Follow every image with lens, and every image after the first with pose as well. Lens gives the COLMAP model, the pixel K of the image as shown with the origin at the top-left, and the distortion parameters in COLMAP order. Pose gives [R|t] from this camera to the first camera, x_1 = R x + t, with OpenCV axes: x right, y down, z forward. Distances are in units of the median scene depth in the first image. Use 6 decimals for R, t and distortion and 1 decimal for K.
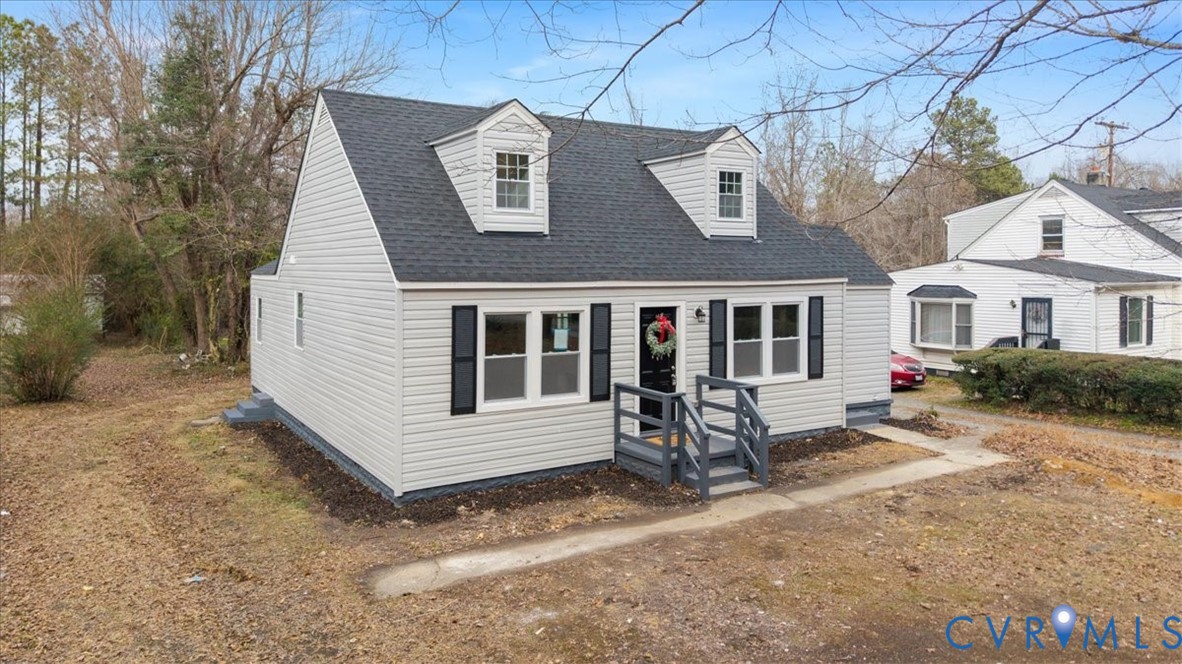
lens RADIAL K [[799.2, 0, 591.3], [0, 799.2, 269.8], [0, 0, 1]] dist [0.054166, -0.064572]
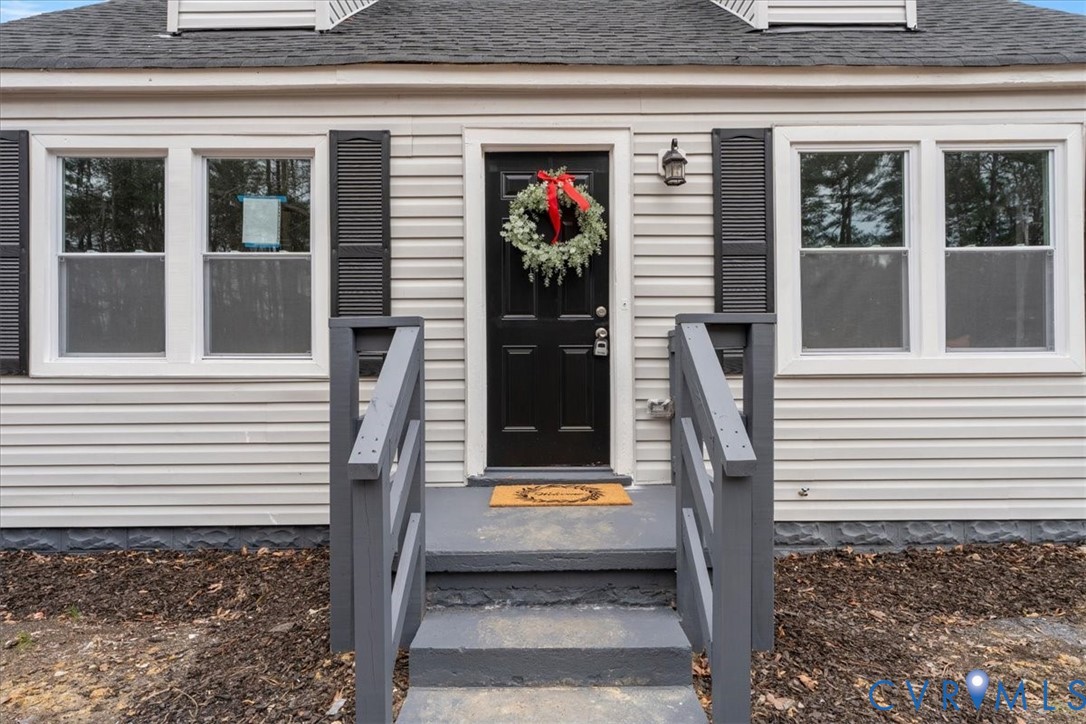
lens RADIAL K [[620.8, 0, 543.0], [0, 620.8, 362.0], [0, 0, 1]] dist [-0.000314, -0.000251]
pose [[0.850020, -0.007079, -0.526703, 0.250162], [0.004410, 0.999970, -0.006323, 0.157403], [0.526732, 0.003052, 0.850026, 0.773008]]
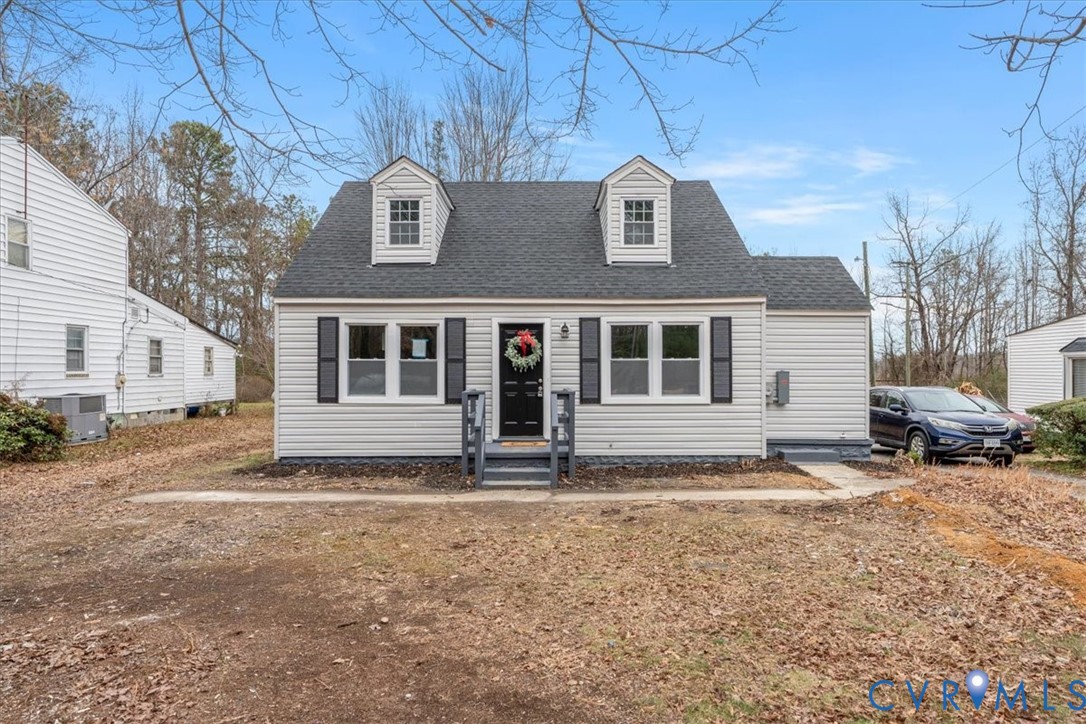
lens RADIAL K [[623.7, 0, 543.0], [0, 623.7, 362.0], [0, 0, 1]] dist [-0.000708, -0.000052]
pose [[0.852134, -0.007993, -0.523263, 0.577617], [-0.001038, 0.999856, -0.016963, 0.118082], [0.523323, 0.014998, 0.852002, 0.301347]]
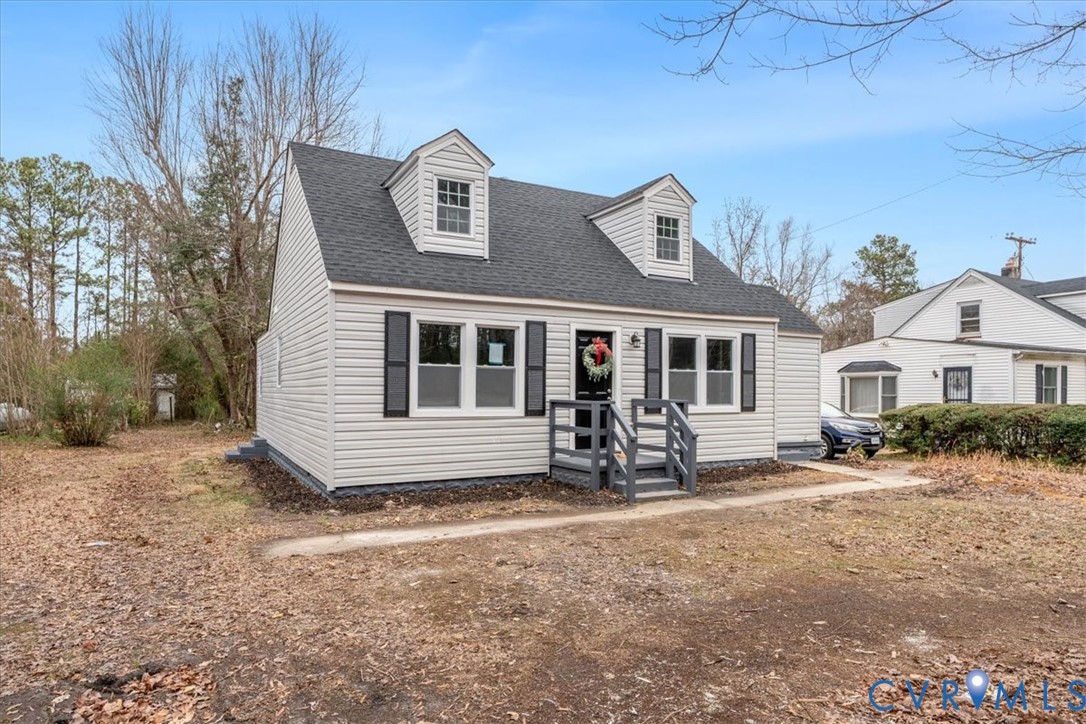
lens RADIAL K [[646.5, 0, 541.9], [0, 646.5, 387.0], [0, 0, 1]] dist [0.001952, -0.000413]
pose [[0.998364, 0.003435, -0.057079, 0.066966], [-0.003899, 0.999960, -0.008025, 0.131901], [0.057049, 0.008235, 0.998337, 0.159785]]
